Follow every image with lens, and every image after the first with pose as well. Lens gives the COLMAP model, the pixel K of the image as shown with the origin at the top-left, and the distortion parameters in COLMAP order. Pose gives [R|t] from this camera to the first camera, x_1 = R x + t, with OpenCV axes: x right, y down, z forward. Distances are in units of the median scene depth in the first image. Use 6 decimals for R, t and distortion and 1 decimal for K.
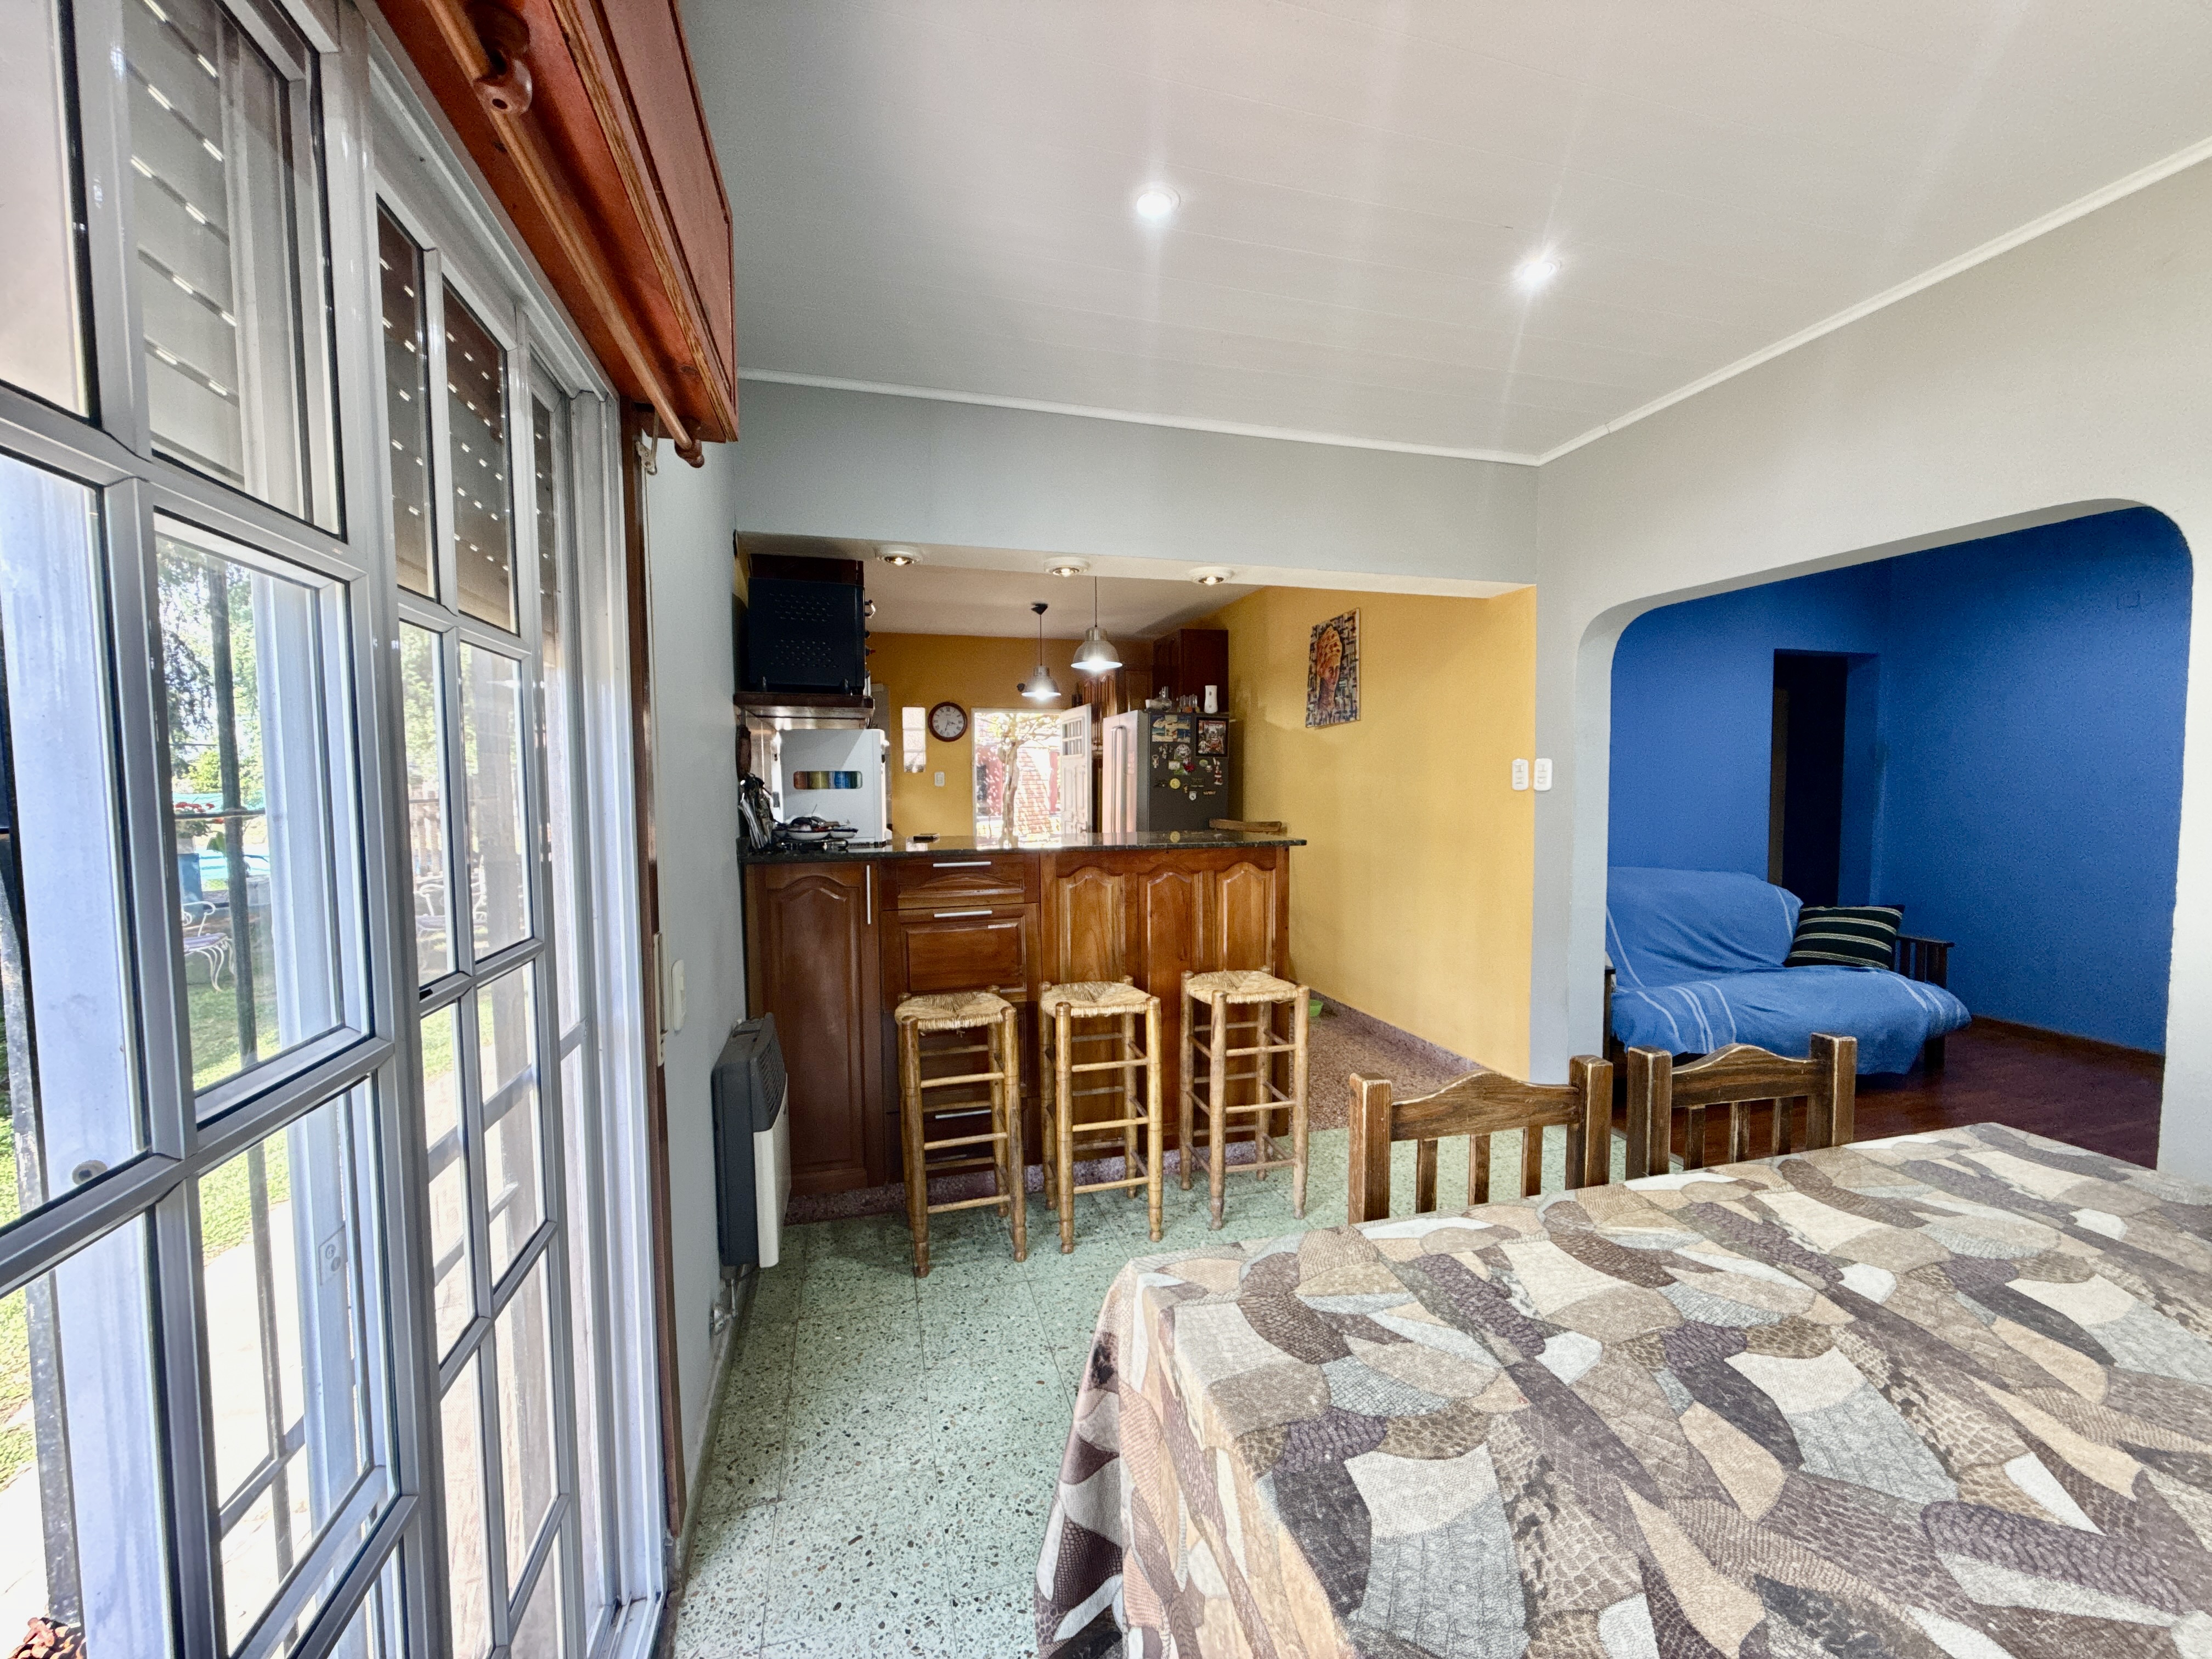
lens RADIAL K [[878.4, 0, 1104.7], [0, 878.4, 827.5], [0, 0, 1]] dist [0.000409, 0.000063]
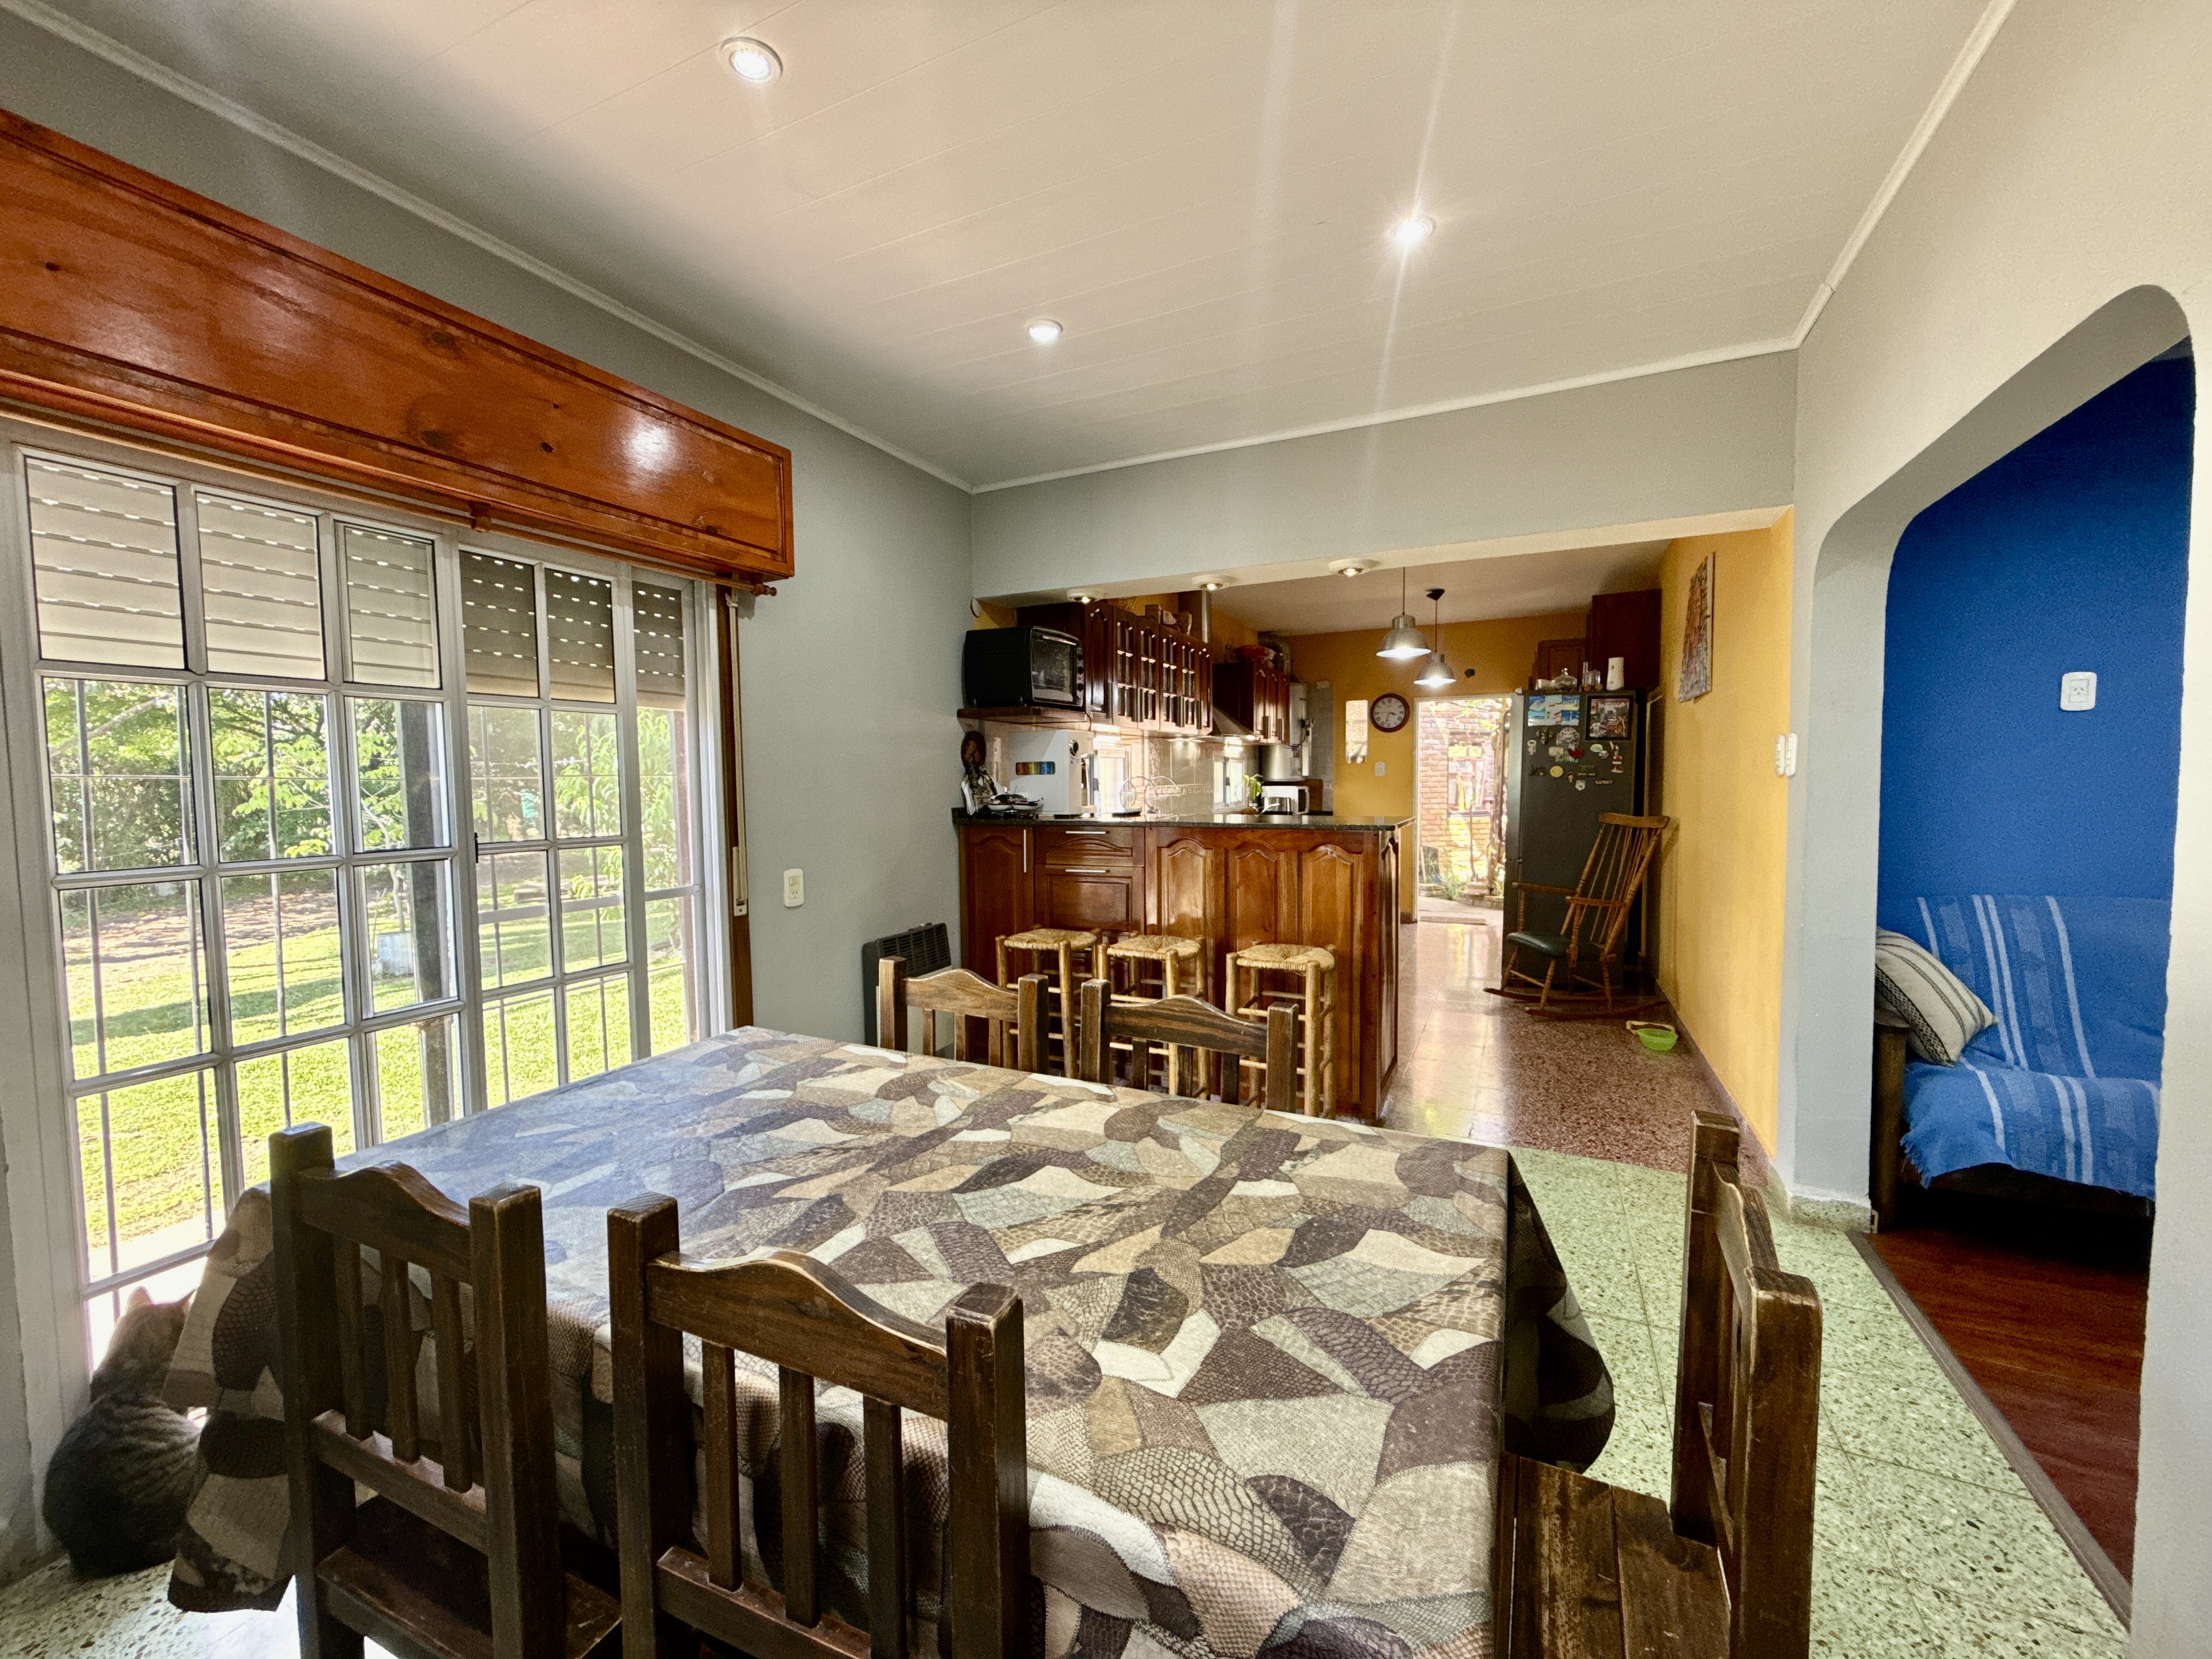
lens RADIAL K [[878.4, 0, 1104.7], [0, 878.4, 827.5], [0, 0, 1]] dist [0.000409, 0.000063]
pose [[0.747902, 0.036979, -0.662779, 0.897548], [-0.031397, 0.999300, 0.020326, 0.009226], [0.663067, 0.005608, 0.748539, 0.061784]]
